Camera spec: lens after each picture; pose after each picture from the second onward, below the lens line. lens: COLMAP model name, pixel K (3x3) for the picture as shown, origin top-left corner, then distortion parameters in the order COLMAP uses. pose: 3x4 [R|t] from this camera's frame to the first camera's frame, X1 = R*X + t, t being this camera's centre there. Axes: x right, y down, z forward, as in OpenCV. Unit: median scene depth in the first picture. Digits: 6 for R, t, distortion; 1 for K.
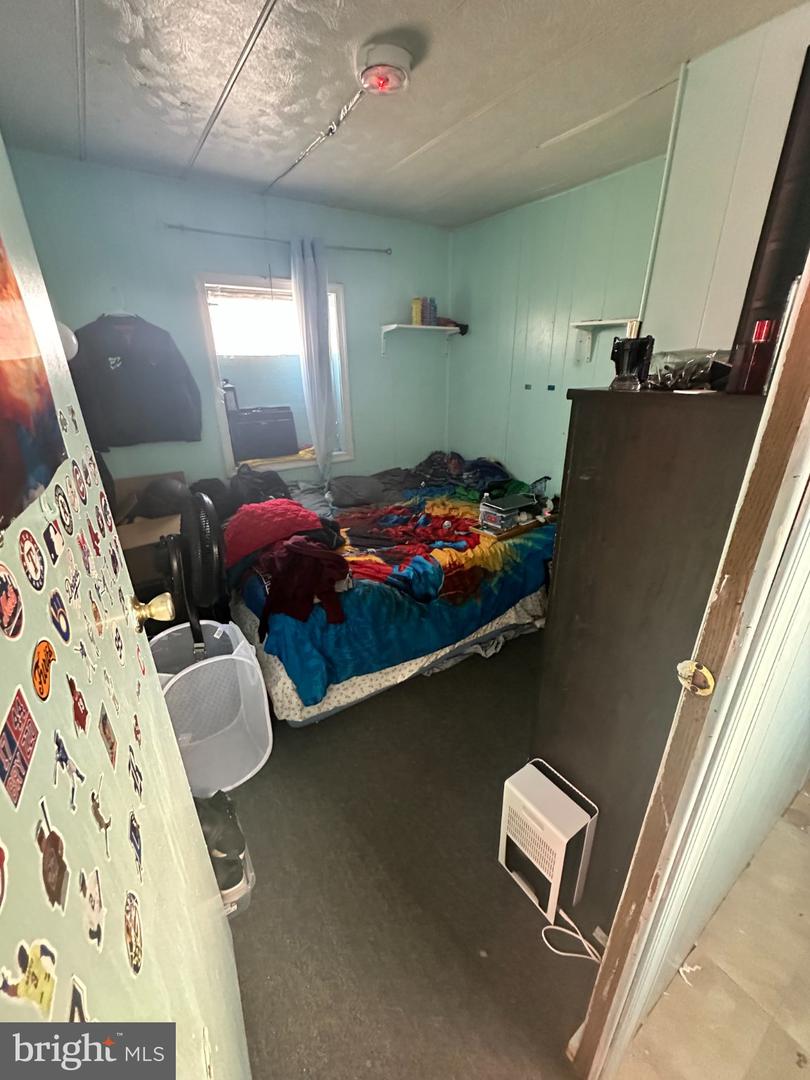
lens RADIAL K [[431.5, 0, 403.3], [0, 431.5, 538.3], [0, 0, 1]] dist [-0.004035, 0.000134]
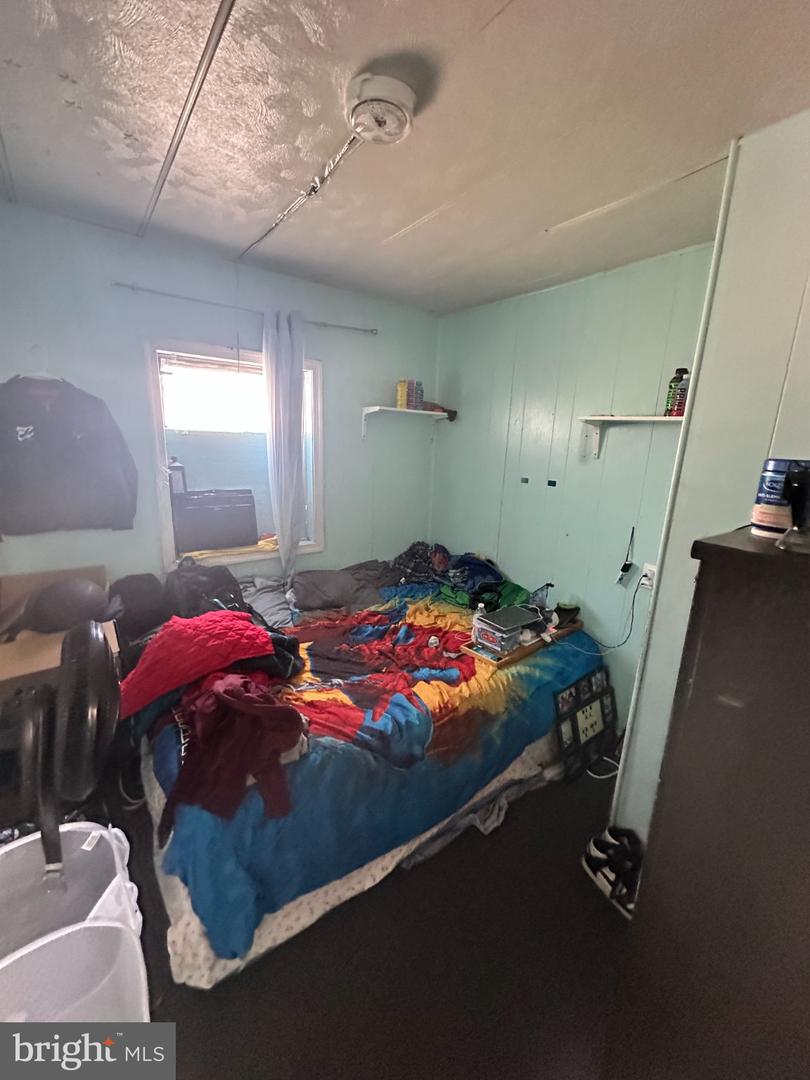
lens RADIAL K [[431.5, 0, 403.3], [0, 431.5, 538.3], [0, 0, 1]] dist [-0.004035, 0.000134]
pose [[0.997571, 0.037555, 0.058664, -0.011930], [-0.027642, 0.986491, -0.161468, -0.104712], [-0.063936, 0.159454, 0.985133, 0.198969]]
